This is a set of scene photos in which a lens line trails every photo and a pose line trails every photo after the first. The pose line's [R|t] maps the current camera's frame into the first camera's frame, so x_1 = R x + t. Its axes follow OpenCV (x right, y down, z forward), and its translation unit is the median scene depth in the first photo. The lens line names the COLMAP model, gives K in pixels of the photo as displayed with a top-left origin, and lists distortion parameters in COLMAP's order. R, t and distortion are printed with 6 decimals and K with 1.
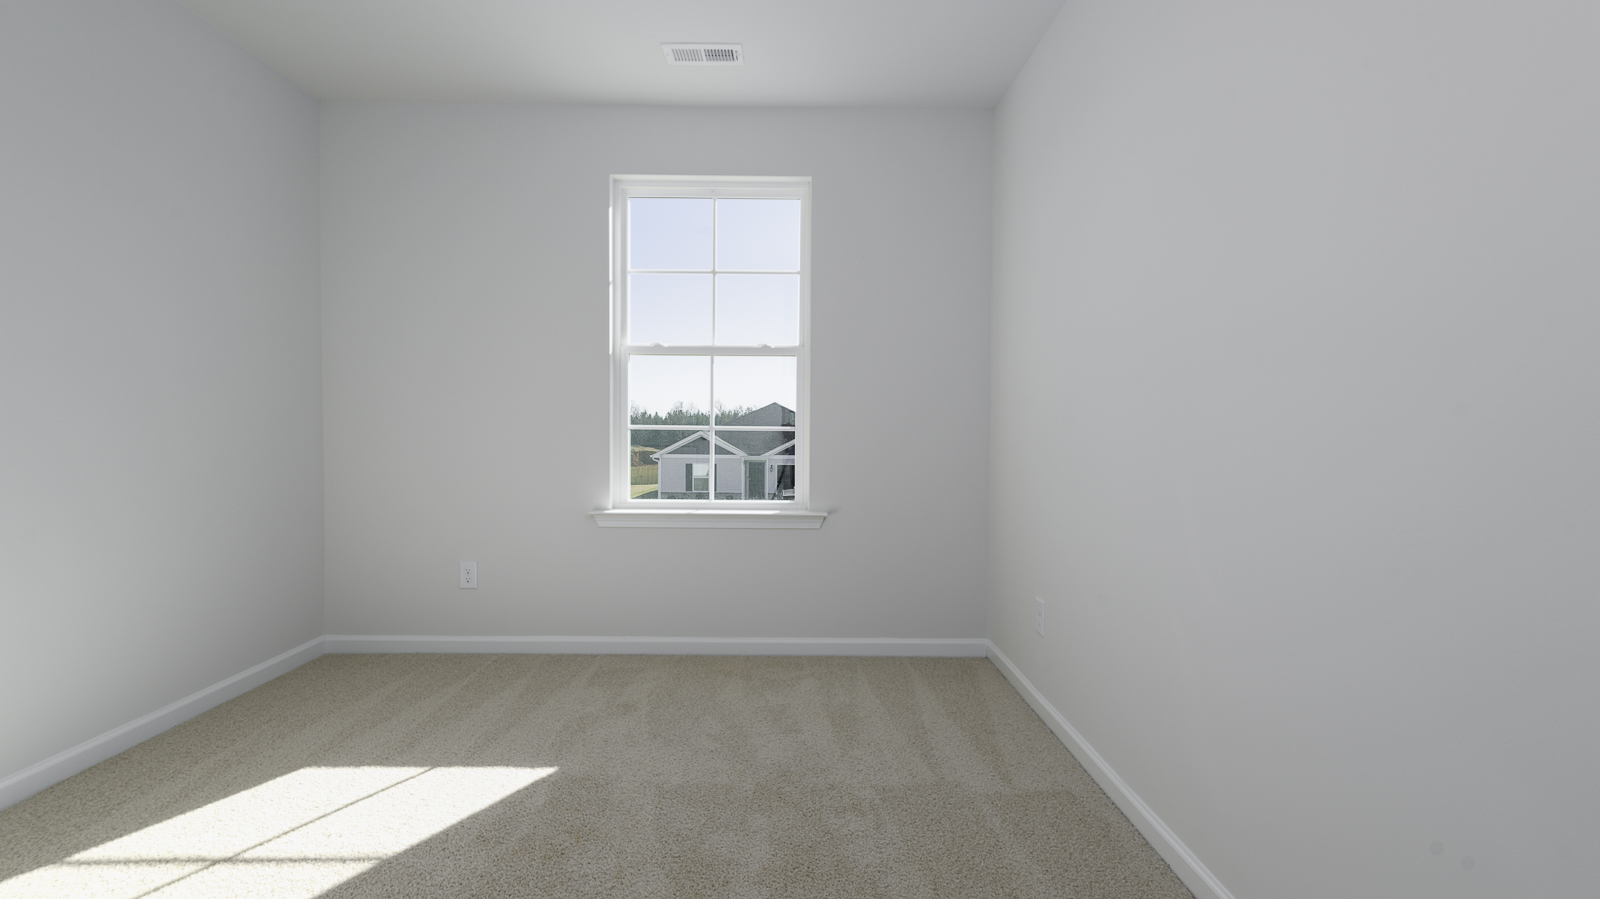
lens RADIAL K [[710.5, 0, 797.4], [0, 710.5, 457.9], [0, 0, 1]] dist [0.016596, 0.001204]
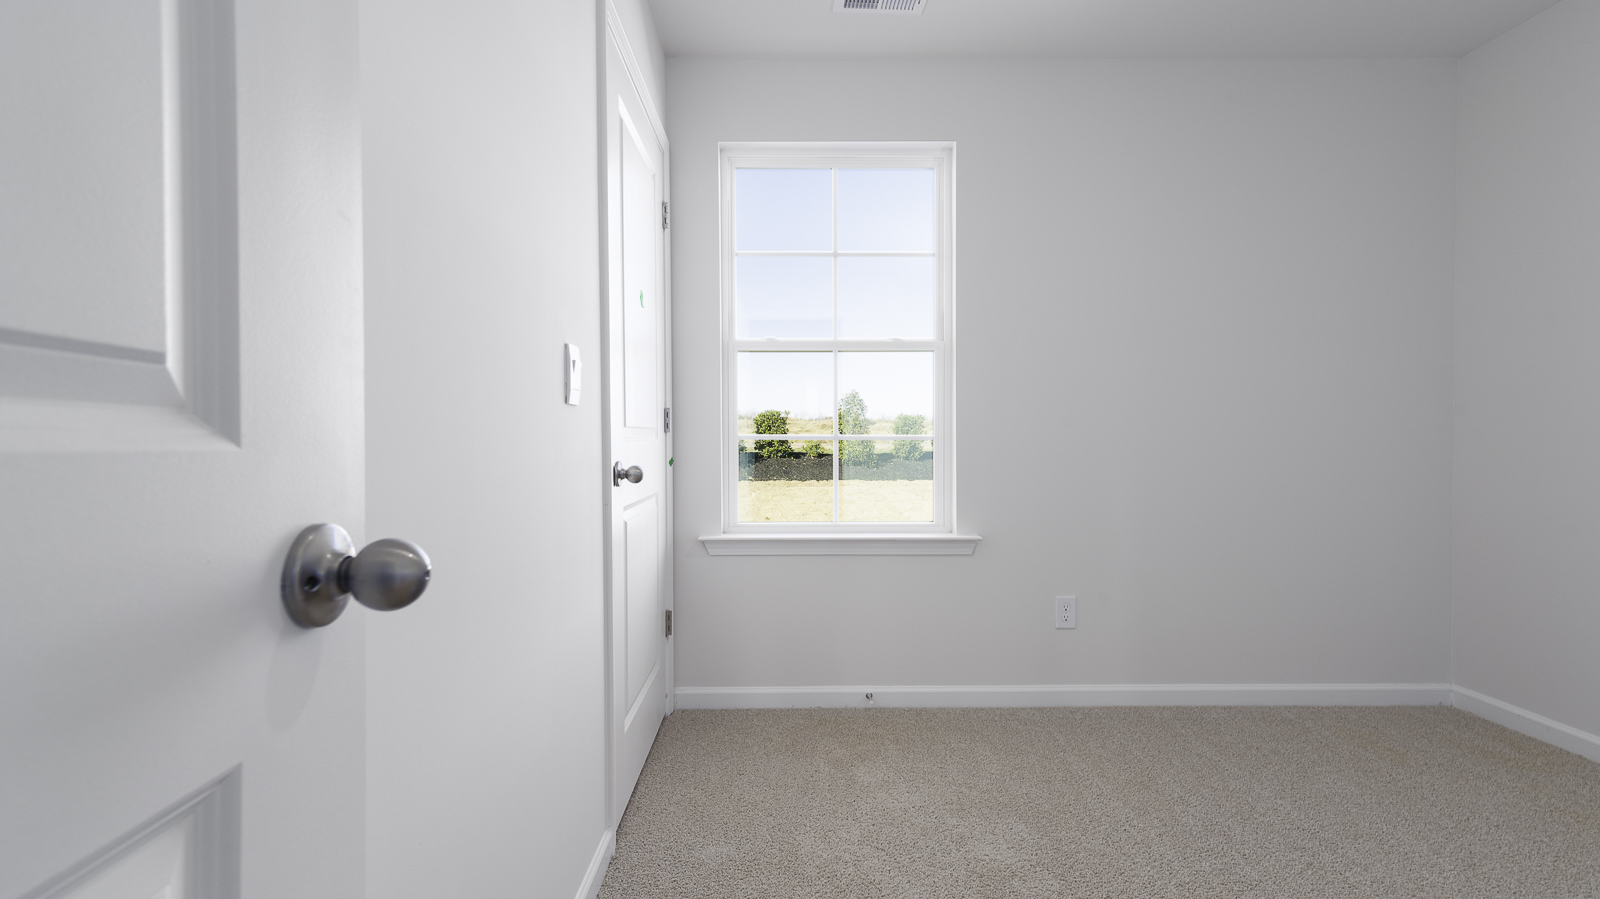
lens RADIAL K [[840.8, 0, 801.6], [0, 840.8, 441.2], [0, 0, 1]] dist [0.026731, 0.000029]
pose [[0.999336, -0.007014, 0.035767, -0.199594], [0.008283, 0.999337, -0.035463, -0.001589], [-0.035495, 0.035736, 0.998731, 0.000488]]
